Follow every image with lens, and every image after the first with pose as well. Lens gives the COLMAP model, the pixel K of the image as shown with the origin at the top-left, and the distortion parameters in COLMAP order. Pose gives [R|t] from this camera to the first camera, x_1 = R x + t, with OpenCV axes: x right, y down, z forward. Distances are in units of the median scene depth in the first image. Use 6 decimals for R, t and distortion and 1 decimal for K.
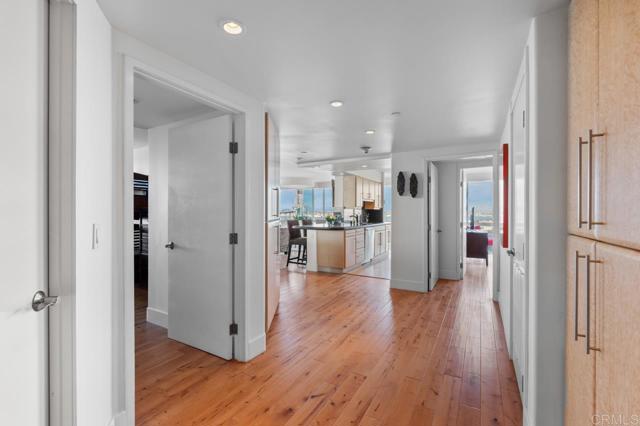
lens RADIAL K [[281.7, 0, 320.0], [0, 281.7, 213.0], [0, 0, 1]] dist [-0.003788, -0.000130]
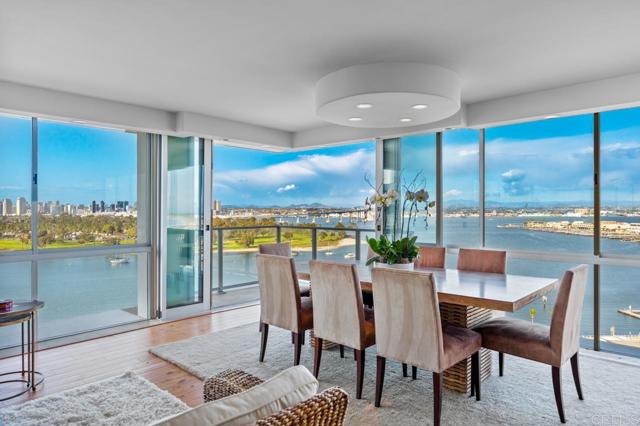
lens RADIAL K [[408.4, 0, 320.0], [0, 408.4, 213.0], [0, 0, 1]] dist [0.001118, -0.003842]
pose [[0.976760, 0.003166, -0.214312, -0.087326], [-0.003819, 0.999989, -0.002635, -0.013398], [0.214301, 0.003392, 0.976762, 0.941498]]
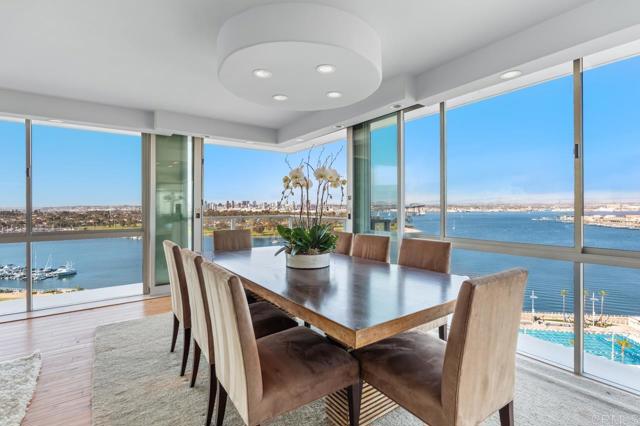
lens RADIAL K [[299.5, 0, 321.2], [0, 299.5, 208.7], [0, 0, 1]] dist [-0.002339, -0.000430]
pose [[0.912599, 0.001011, -0.408855, 0.036580], [-0.002050, 0.999996, -0.002104, -0.001578], [0.408852, 0.002759, 0.912597, 1.156688]]
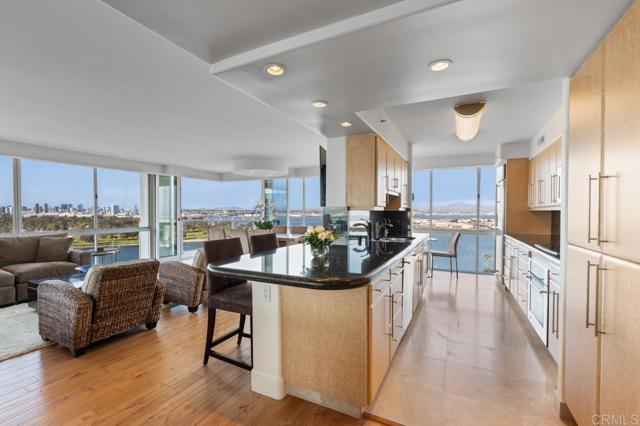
lens RADIAL K [[281.7, 0, 320.0], [0, 281.7, 213.0], [0, 0, 1]] dist [-0.003788, -0.000130]
pose [[0.997601, 0.002076, 0.069193, 0.007894], [-0.001703, 0.999984, -0.005448, -0.007664], [-0.069203, 0.005317, 0.997588, 0.539661]]
